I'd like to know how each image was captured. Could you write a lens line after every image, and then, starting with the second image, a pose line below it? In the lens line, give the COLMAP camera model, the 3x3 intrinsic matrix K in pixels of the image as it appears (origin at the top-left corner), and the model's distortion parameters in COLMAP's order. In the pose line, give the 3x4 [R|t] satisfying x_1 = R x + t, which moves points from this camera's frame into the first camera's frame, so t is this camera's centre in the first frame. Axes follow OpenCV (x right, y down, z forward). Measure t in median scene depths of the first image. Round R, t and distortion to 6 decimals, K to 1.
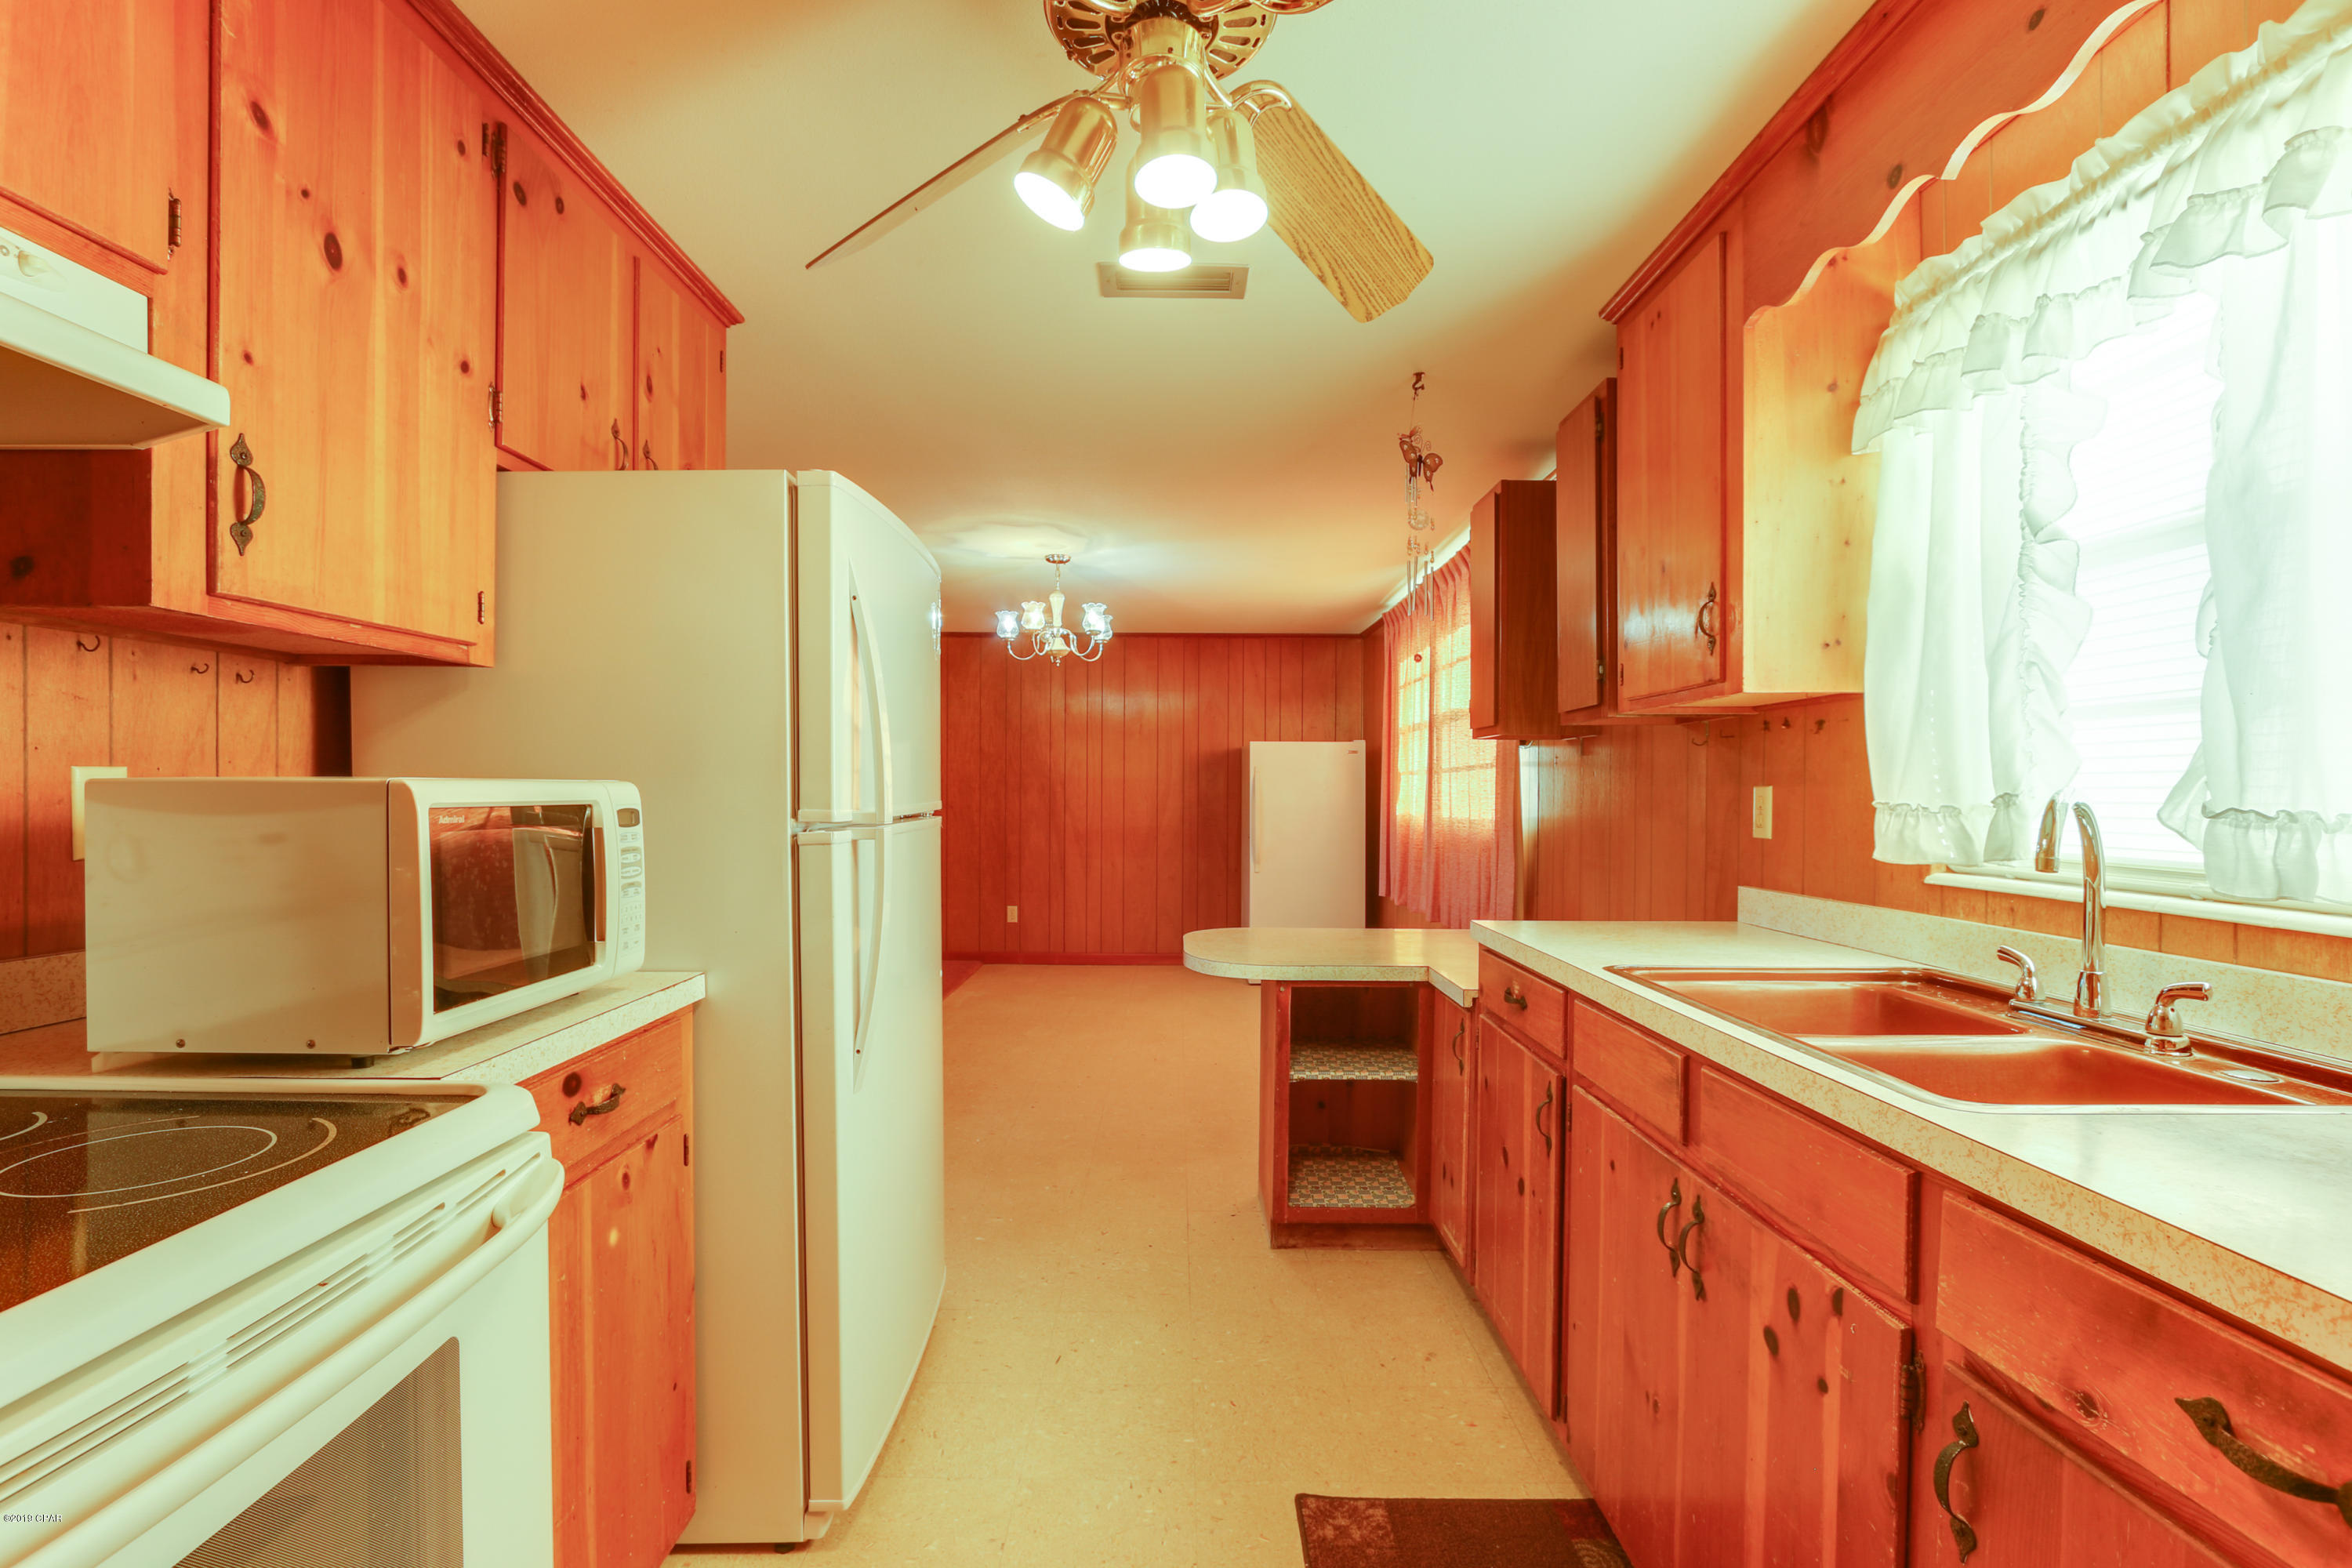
lens RADIAL K [[1101.4, 0, 1174.3], [0, 1101.4, 797.6], [0, 0, 1]] dist [-0.024514, 0.005225]
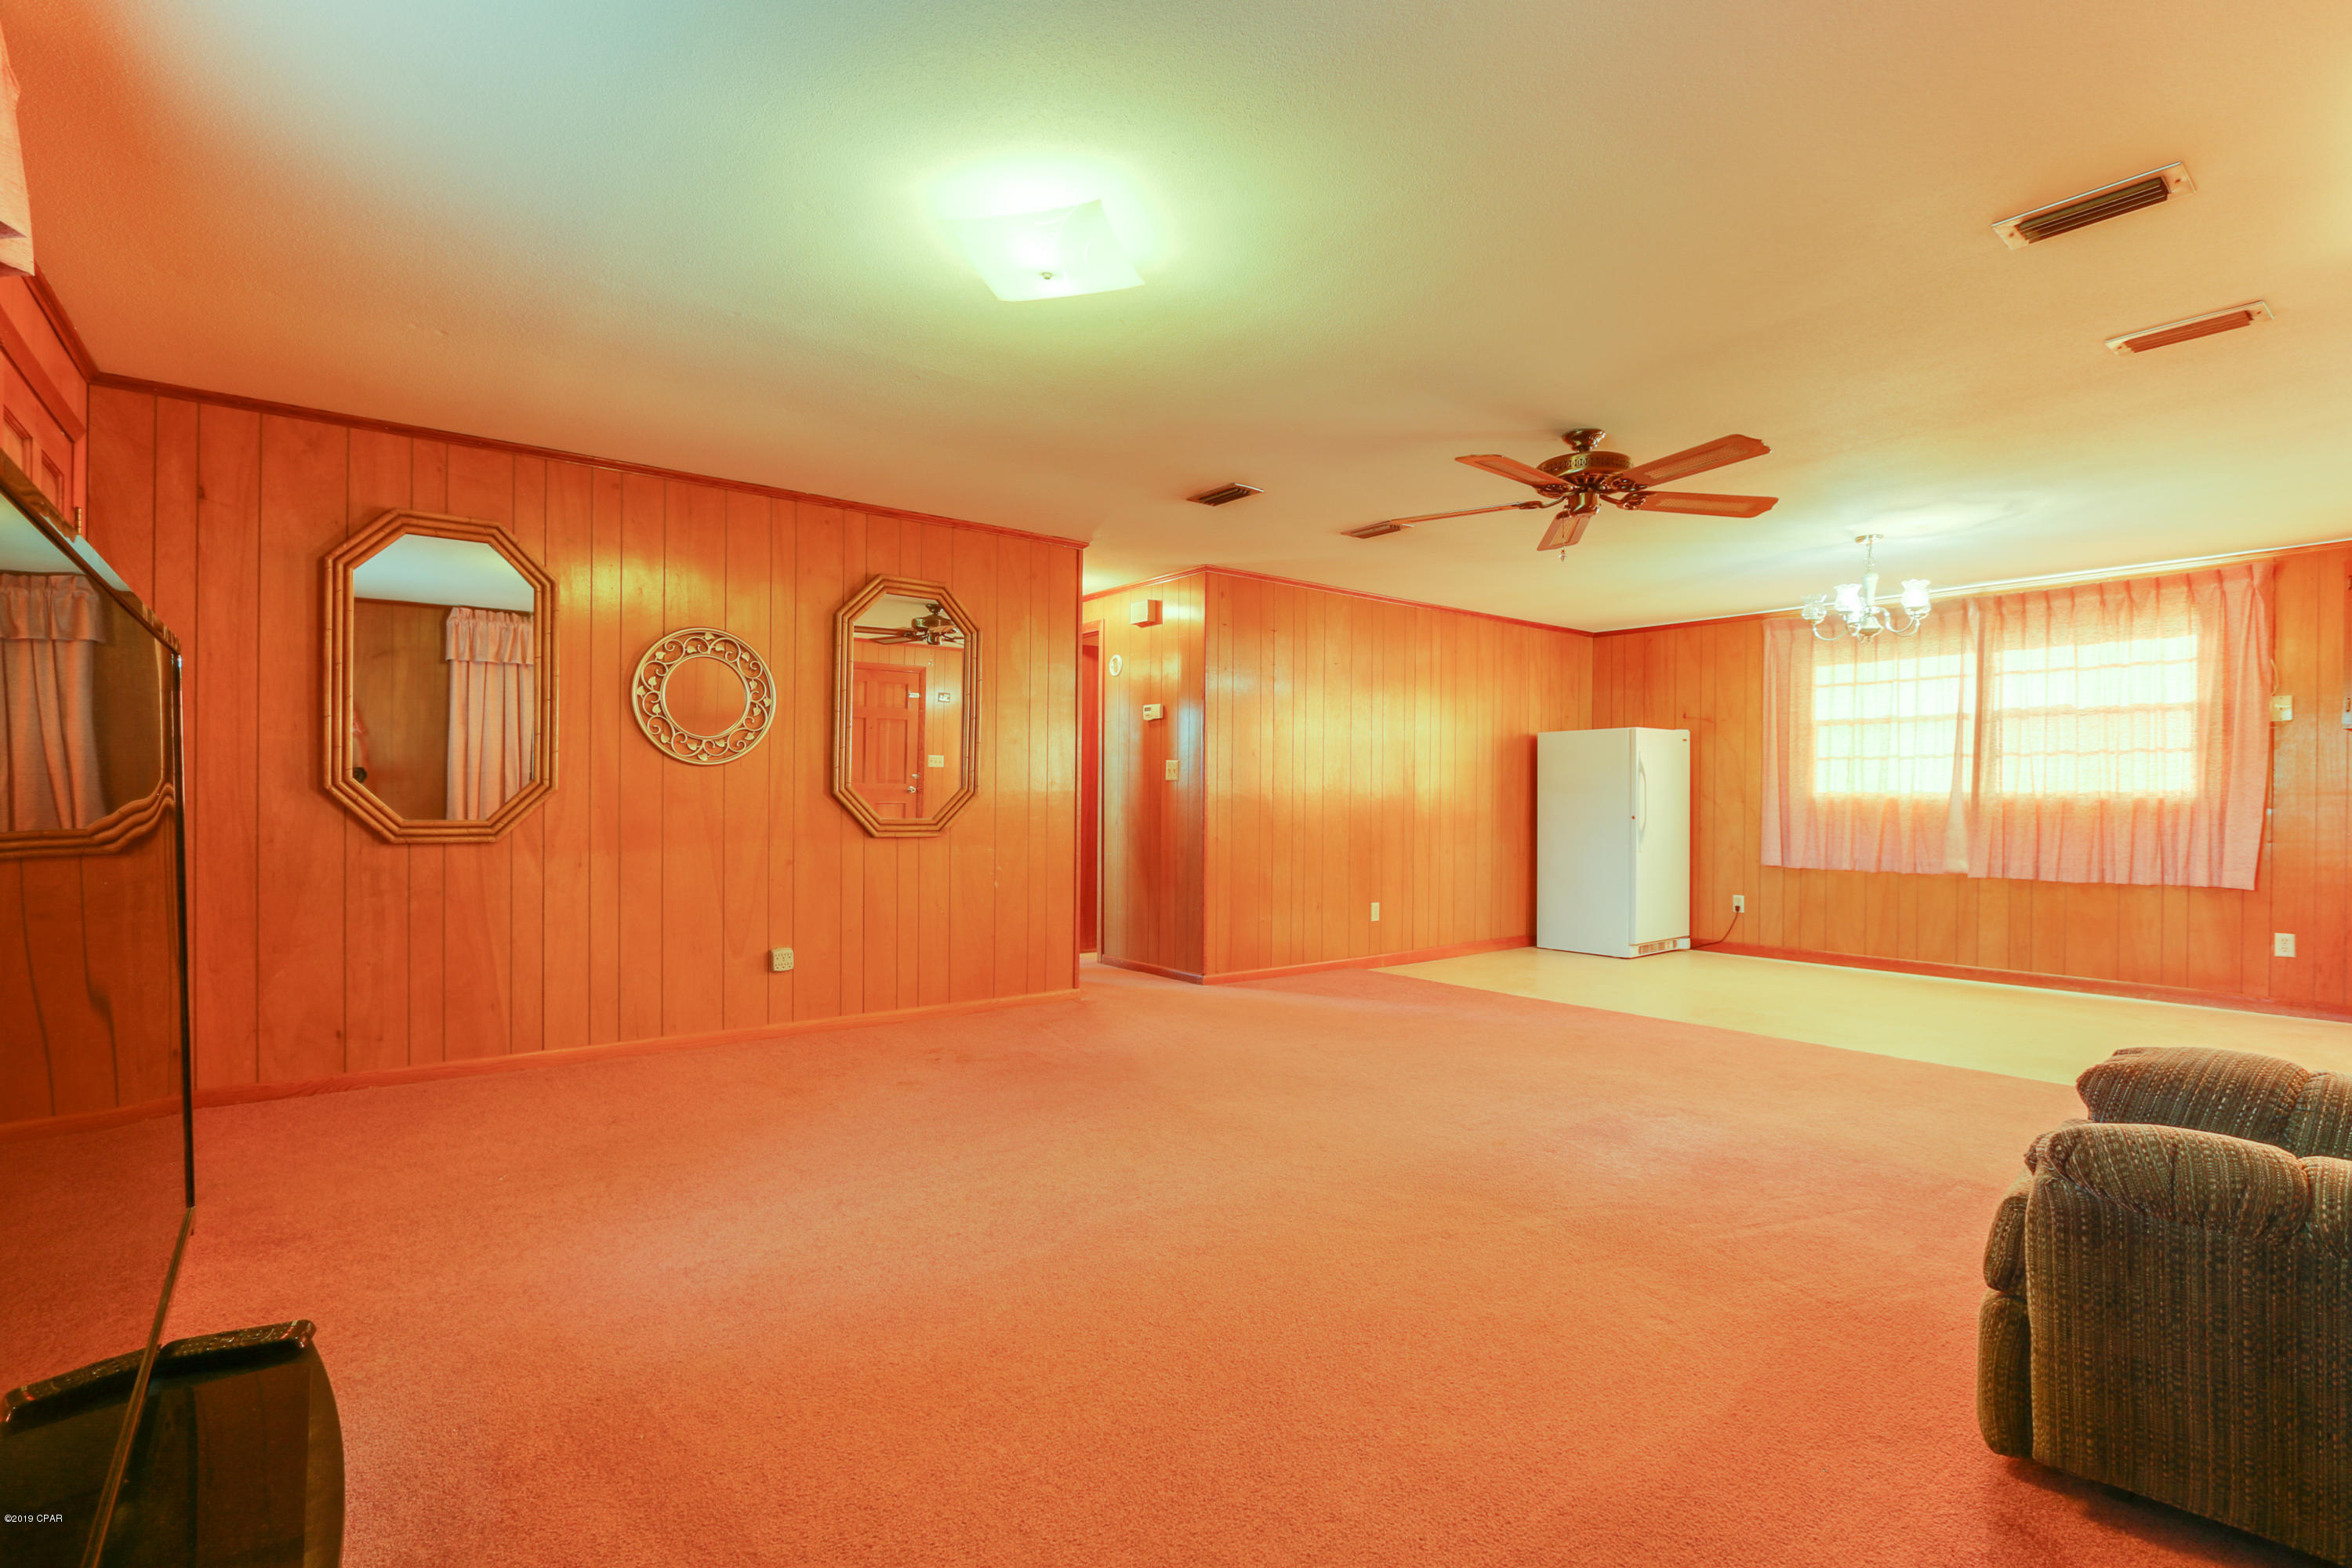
lens RADIAL K [[1101.4, 0, 1150.8], [0, 1101.4, 795.1], [0, 0, 1]] dist [-0.024514, 0.005225]
pose [[0.794258, -0.007313, 0.607537, -2.458961], [0.008078, 0.999966, 0.001475, 0.024403], [-0.607527, 0.003736, 0.794290, 1.187579]]
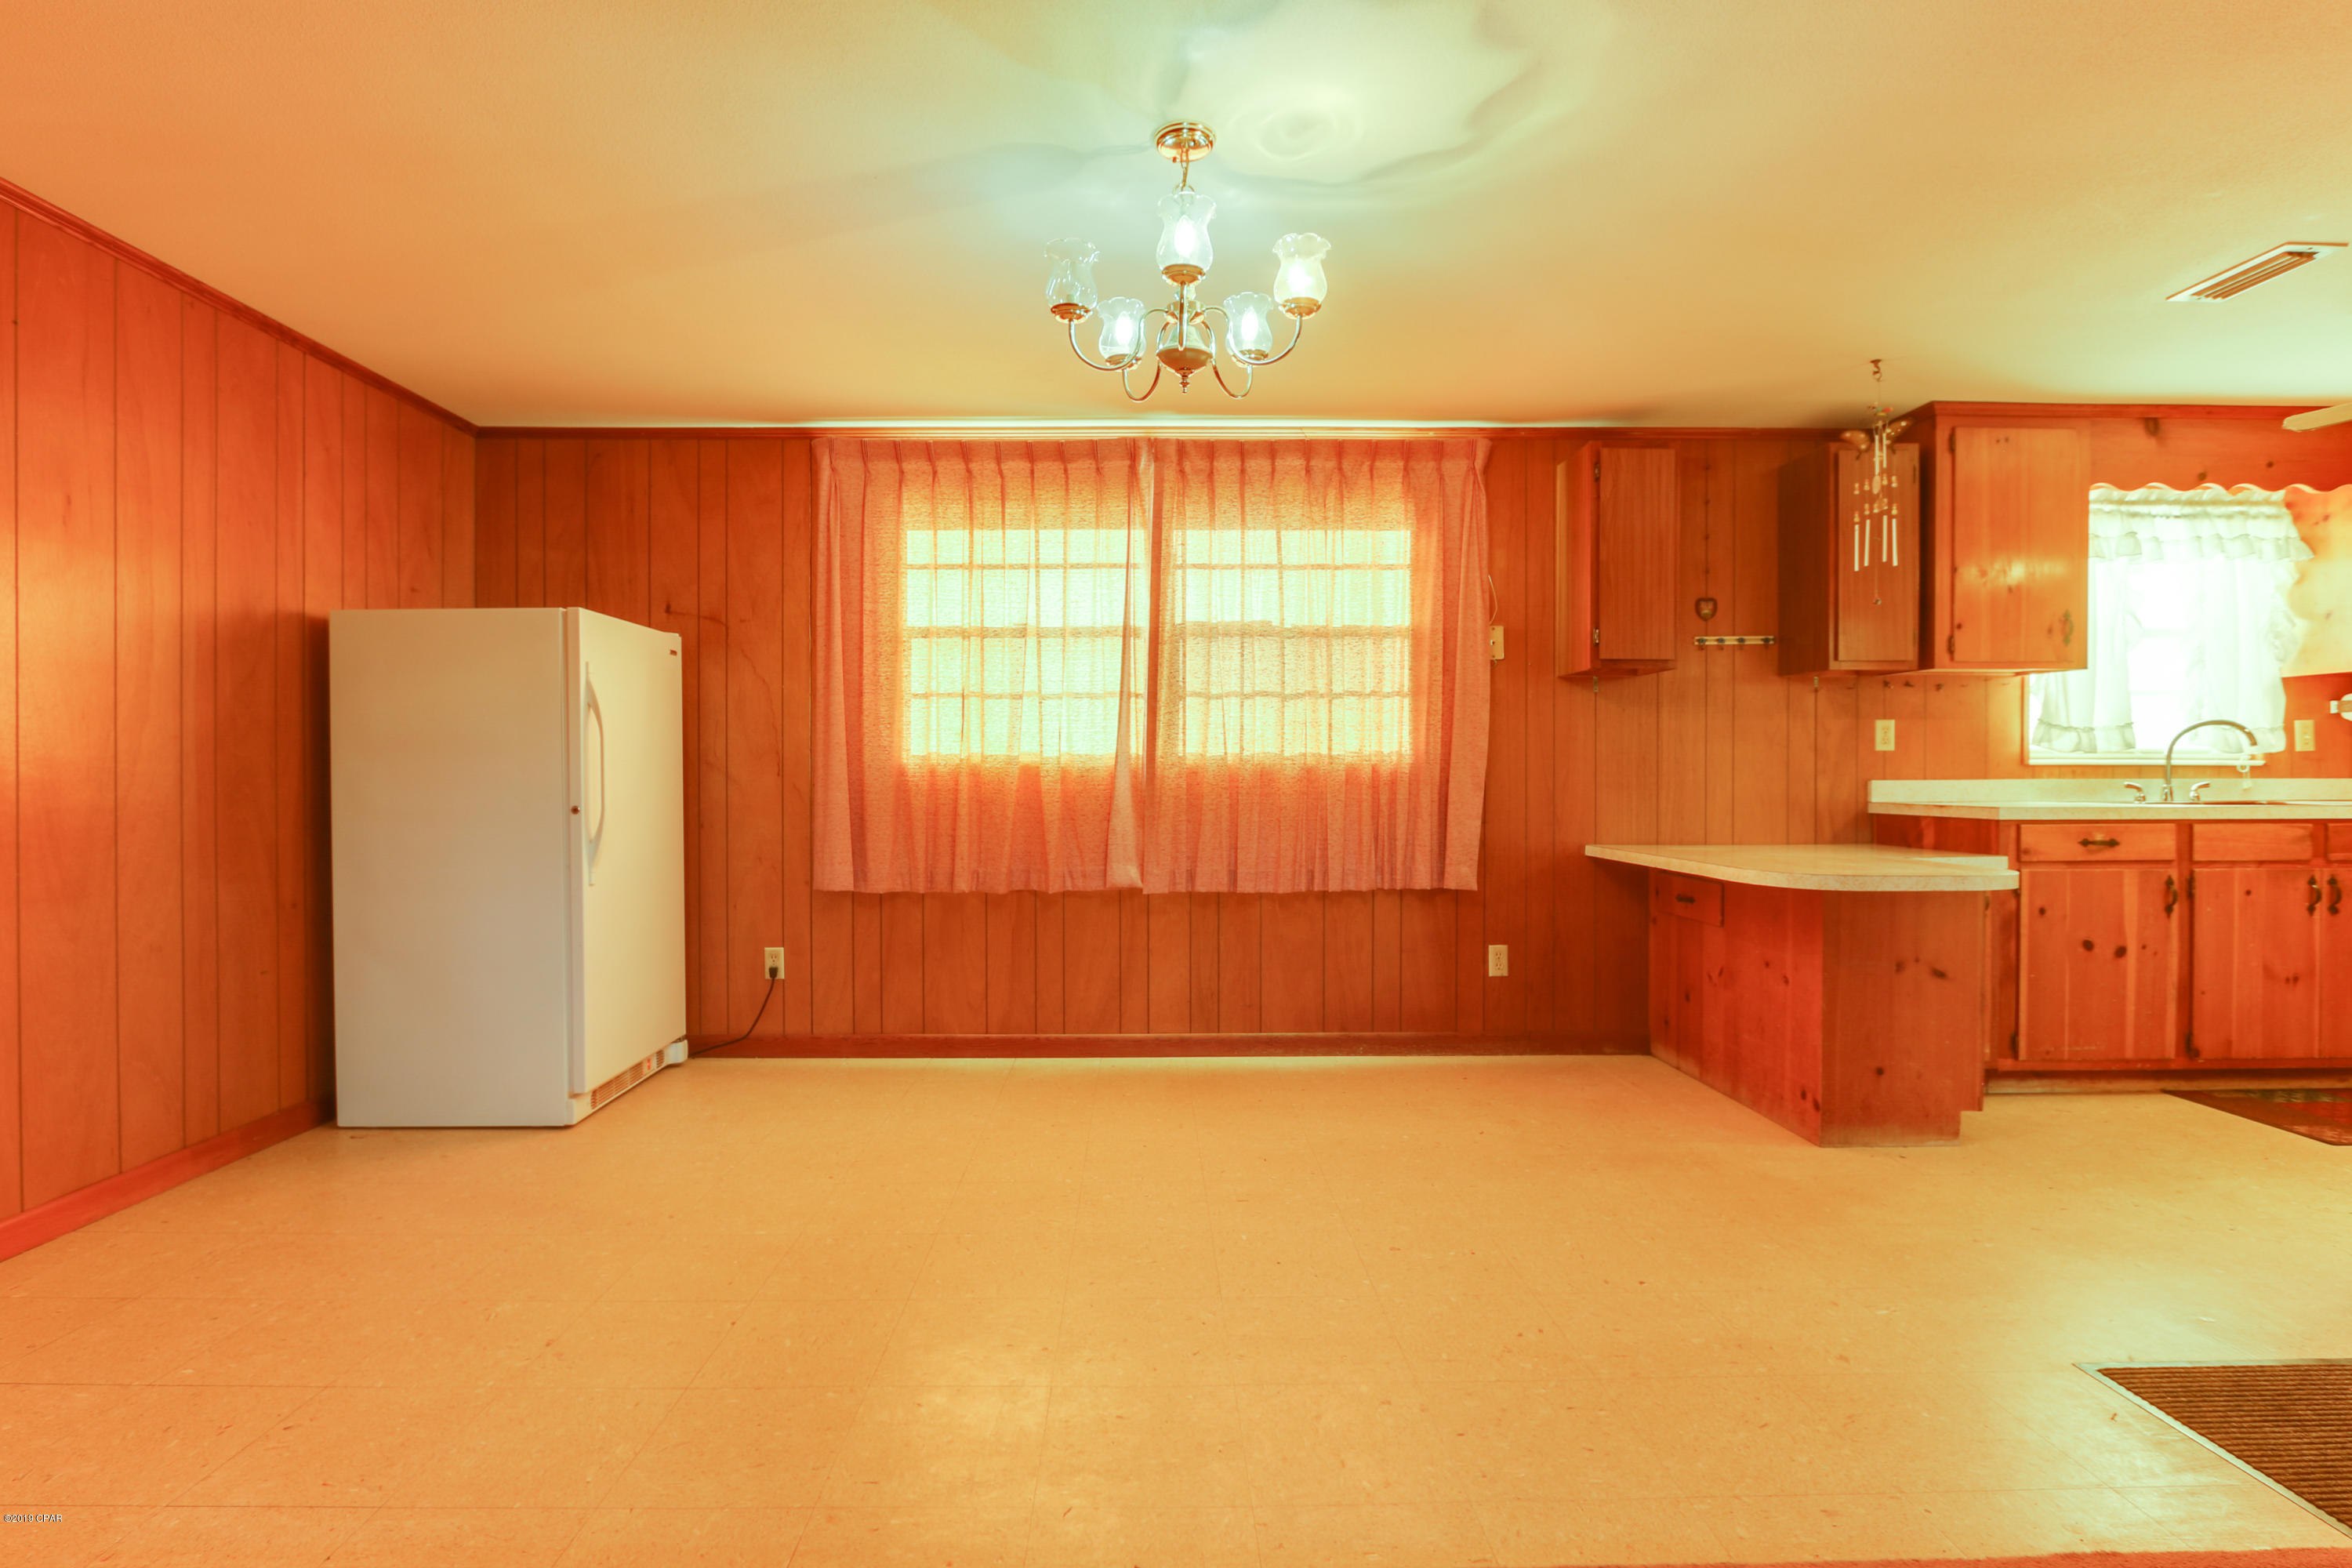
lens RADIAL K [[1101.4, 0, 1158.1], [0, 1101.4, 788.4], [0, 0, 1]] dist [-0.024514, 0.005225]
pose [[-0.012102, -0.028479, 0.999521, -1.061085], [0.005998, 0.999574, 0.028553, 0.038451], [-0.999909, 0.006341, -0.011926, 1.995602]]
